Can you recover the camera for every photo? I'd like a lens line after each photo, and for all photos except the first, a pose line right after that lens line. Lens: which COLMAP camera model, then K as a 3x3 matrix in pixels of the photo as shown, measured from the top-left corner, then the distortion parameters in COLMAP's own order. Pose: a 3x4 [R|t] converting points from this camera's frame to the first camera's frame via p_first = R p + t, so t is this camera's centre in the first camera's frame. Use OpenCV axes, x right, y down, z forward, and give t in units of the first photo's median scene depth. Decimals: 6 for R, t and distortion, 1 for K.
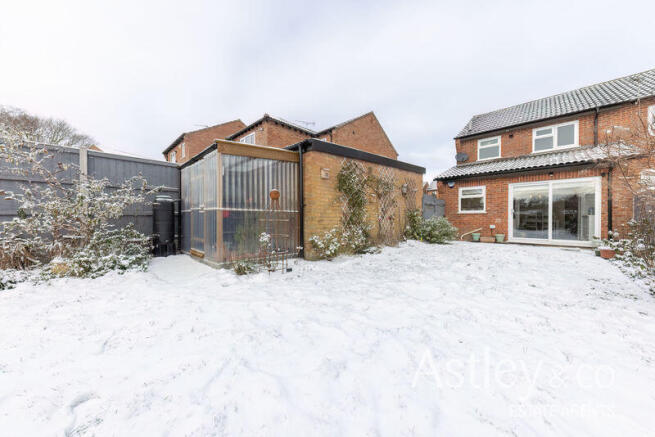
lens RADIAL K [[227.0, 0, 328.8], [0, 227.0, 221.5], [0, 0, 1]] dist [0.001597, -0.000003]
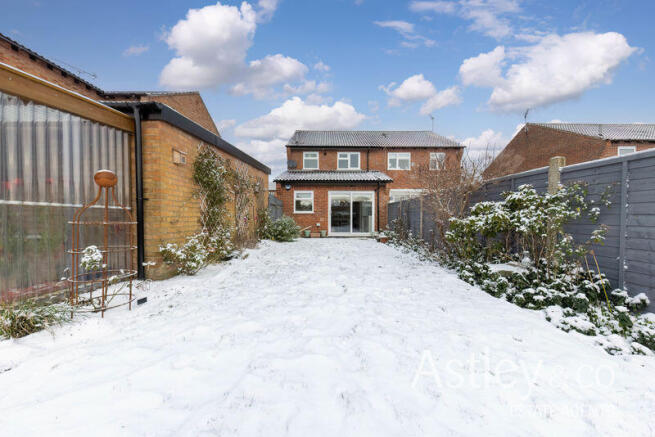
lens RADIAL K [[227.0, 0, 328.8], [0, 227.0, 221.5], [0, 0, 1]] dist [0.001597, -0.000003]
pose [[0.711298, -0.011886, 0.702790, -0.130438], [0.007967, 0.999929, 0.008848, -0.005083], [-0.702846, -0.000694, 0.711342, 0.096435]]
